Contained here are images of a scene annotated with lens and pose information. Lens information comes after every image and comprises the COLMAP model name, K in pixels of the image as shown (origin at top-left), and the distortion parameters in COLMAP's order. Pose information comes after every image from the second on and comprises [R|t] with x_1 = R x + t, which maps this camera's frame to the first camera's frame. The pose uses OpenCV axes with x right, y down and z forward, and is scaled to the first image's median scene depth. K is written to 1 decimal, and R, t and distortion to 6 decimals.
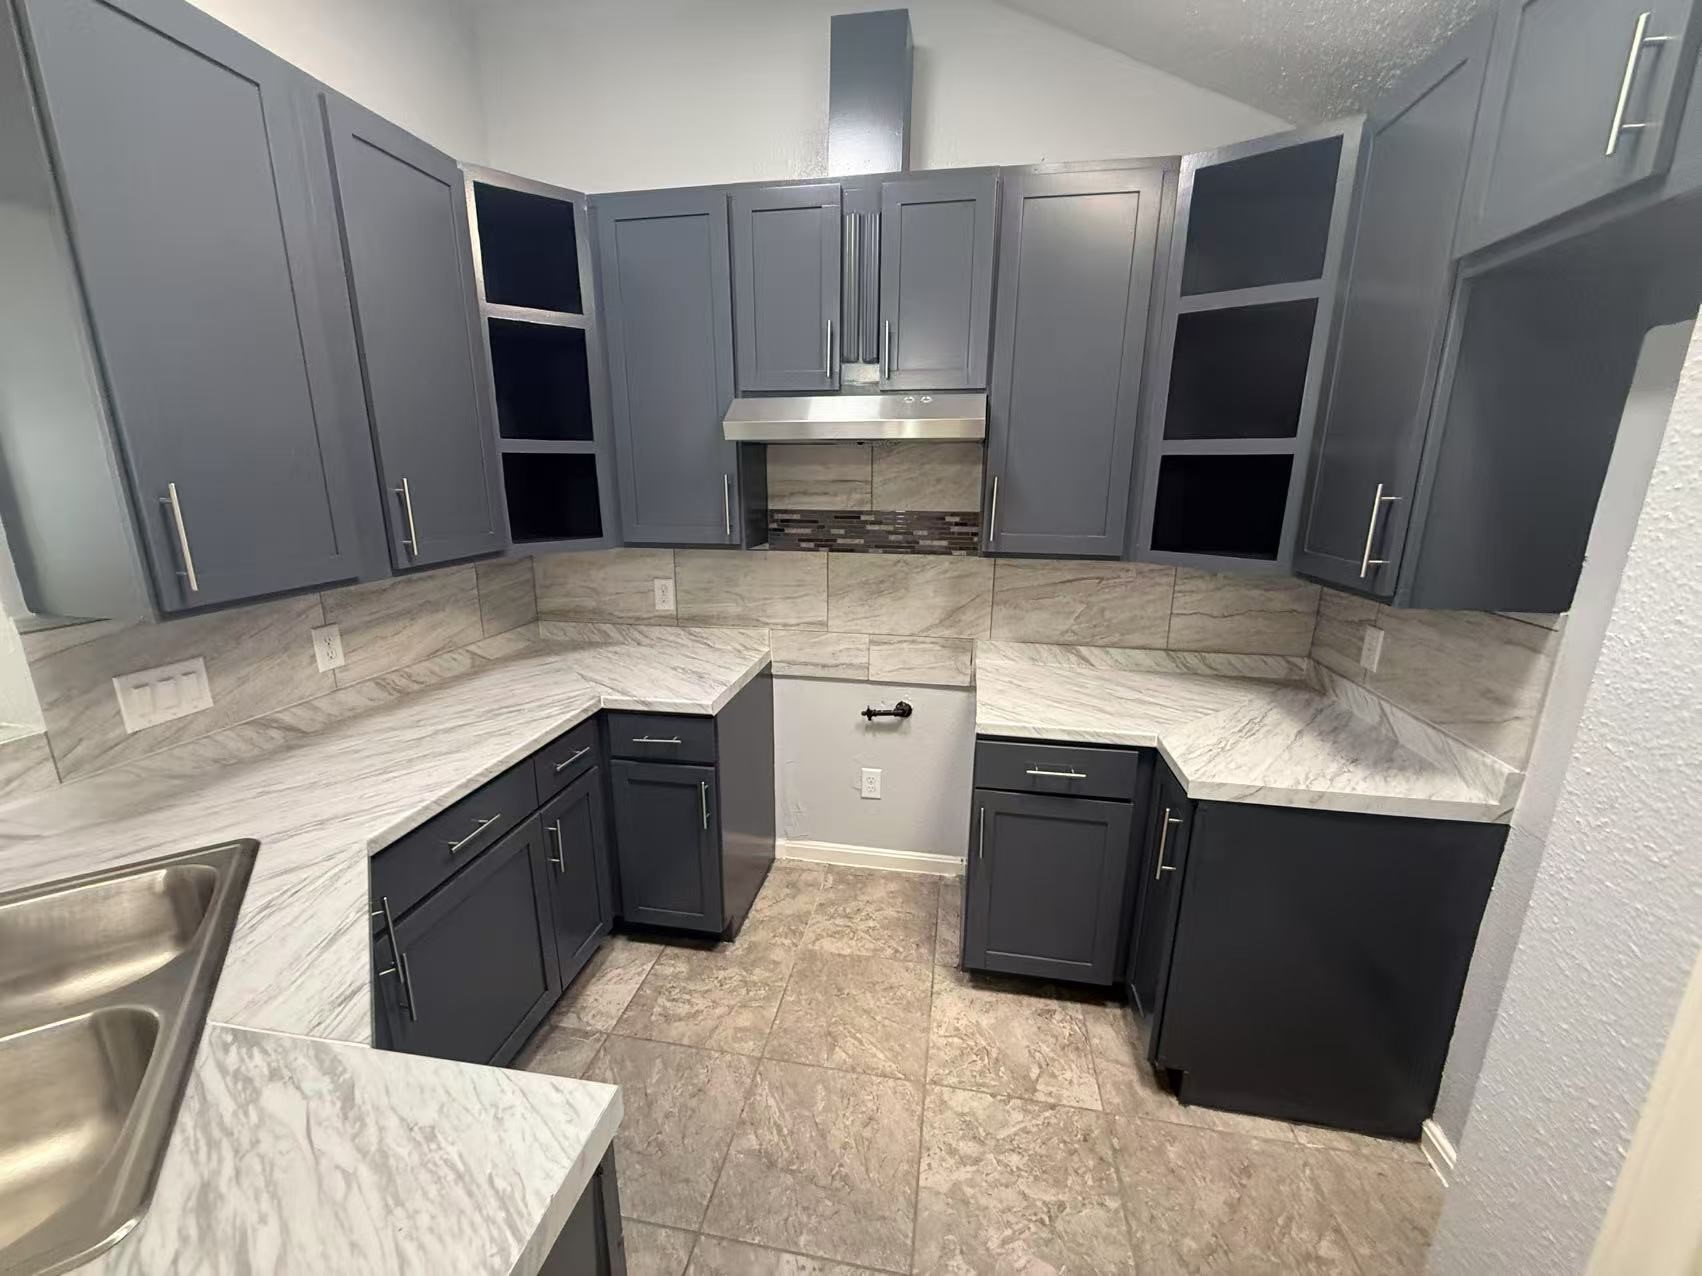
lens RADIAL K [[682.6, 0, 845.1], [0, 682.6, 640.2], [0, 0, 1]] dist [0.002901, -0.000606]
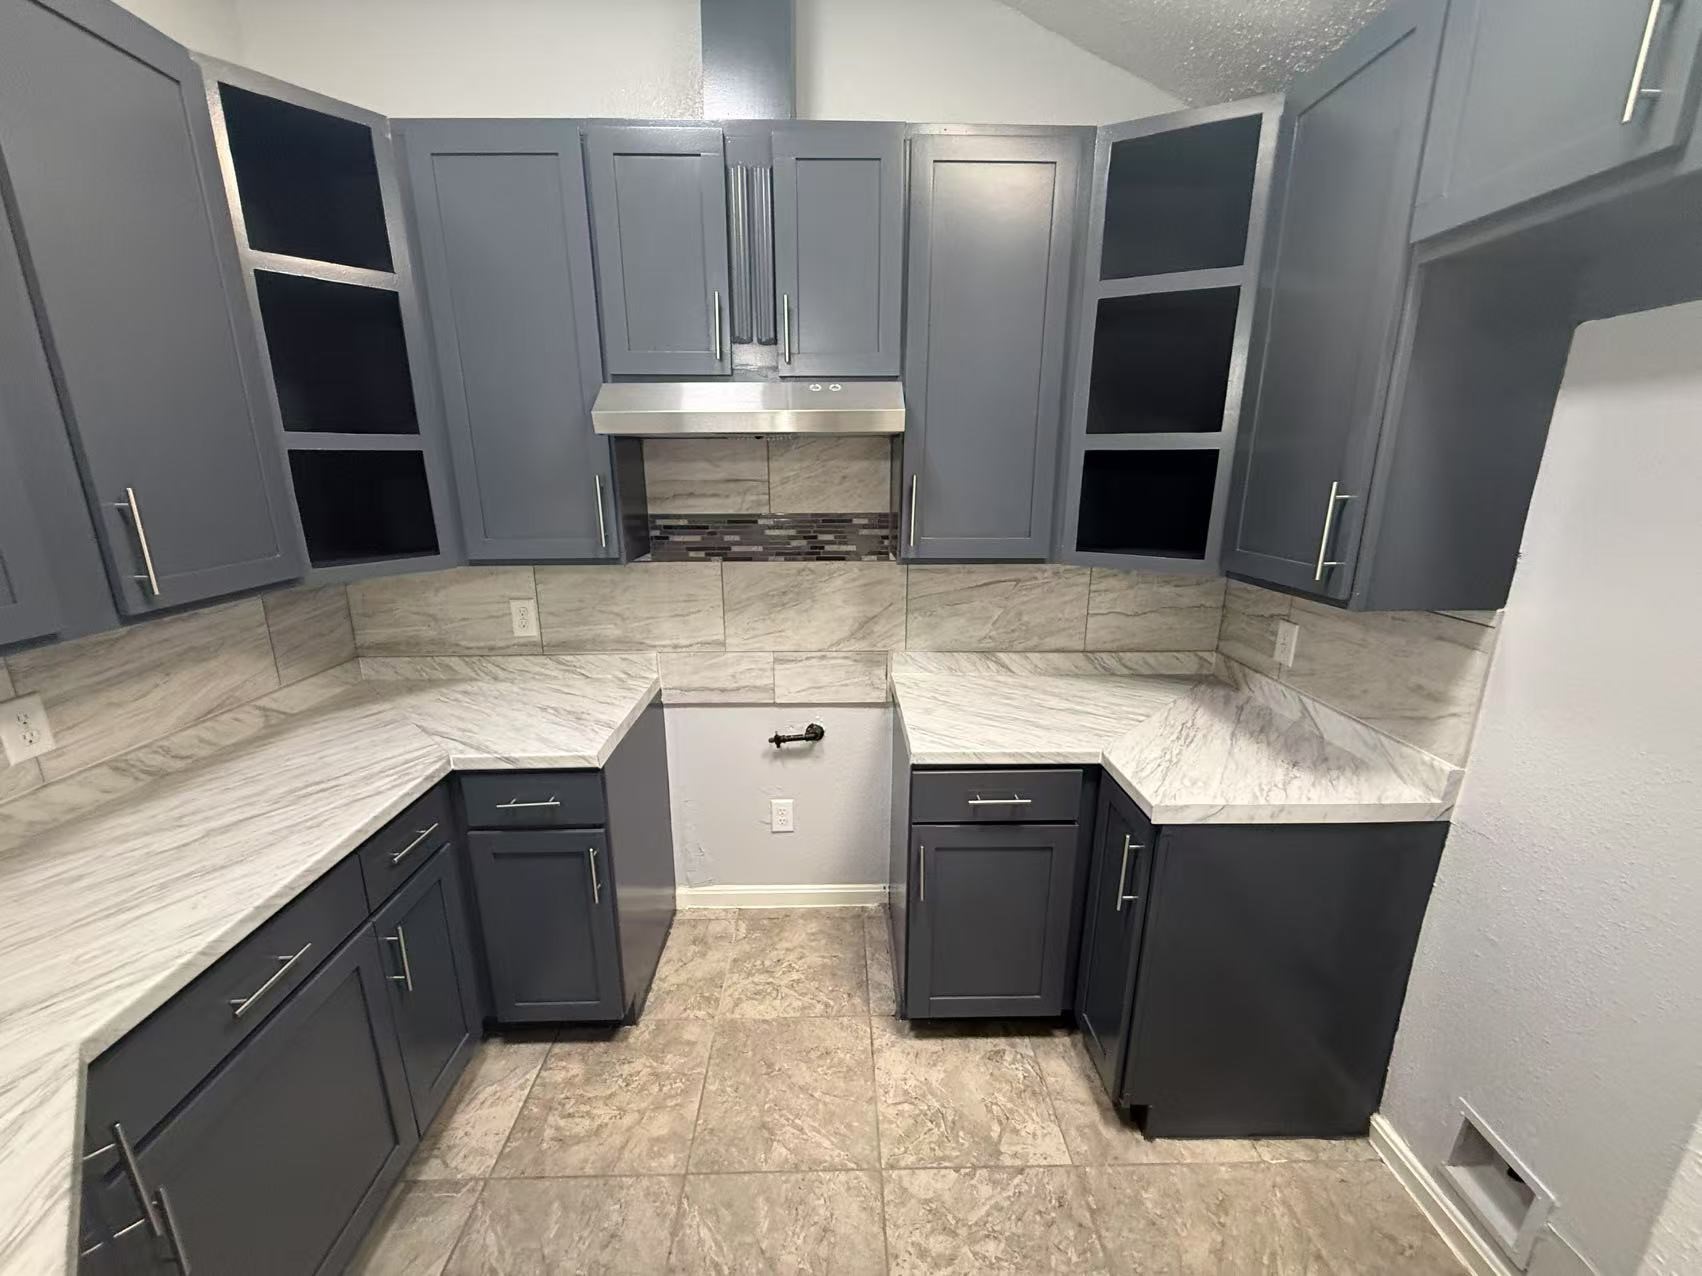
lens RADIAL K [[682.6, 0, 846.3], [0, 682.6, 639.4], [0, 0, 1]] dist [0.002901, -0.000606]
pose [[0.980440, -0.055872, 0.188719, -0.050365], [0.054123, 0.998430, 0.014415, -0.043140], [-0.189228, -0.003919, 0.981925, 0.140304]]
